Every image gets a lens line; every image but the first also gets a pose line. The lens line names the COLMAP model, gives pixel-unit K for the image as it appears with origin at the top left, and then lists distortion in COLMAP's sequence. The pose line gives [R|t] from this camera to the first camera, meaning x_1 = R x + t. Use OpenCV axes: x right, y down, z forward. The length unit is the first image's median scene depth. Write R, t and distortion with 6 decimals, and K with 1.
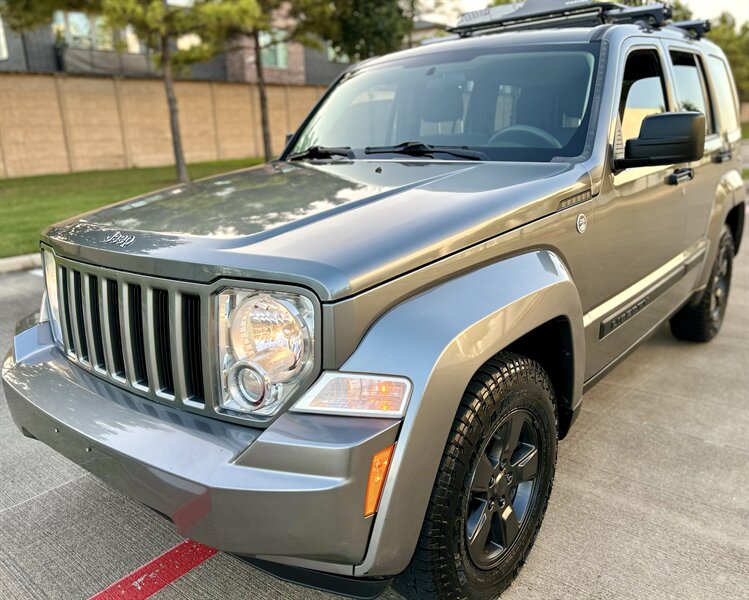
lens RADIAL K [[636.3, 0, 371.8], [0, 636.3, 296.6], [0, 0, 1]] dist [0.013319, 0.002096]
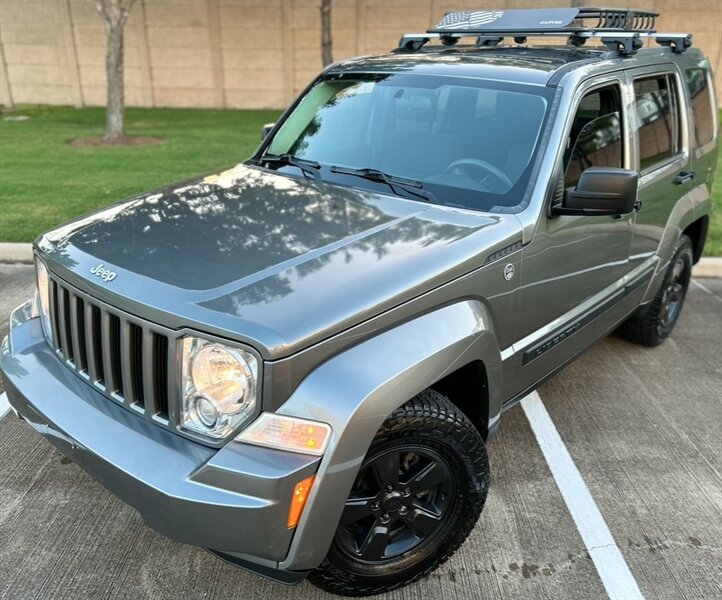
lens RADIAL K [[672.8, 0, 348.7], [0, 672.8, 300.8], [0, 0, 1]] dist [0.010189, 0.011919]
pose [[0.997386, 0.070373, -0.016411, 0.089150], [-0.067961, 0.990697, 0.117901, -0.241201], [0.024556, -0.116477, 0.992890, -0.254613]]
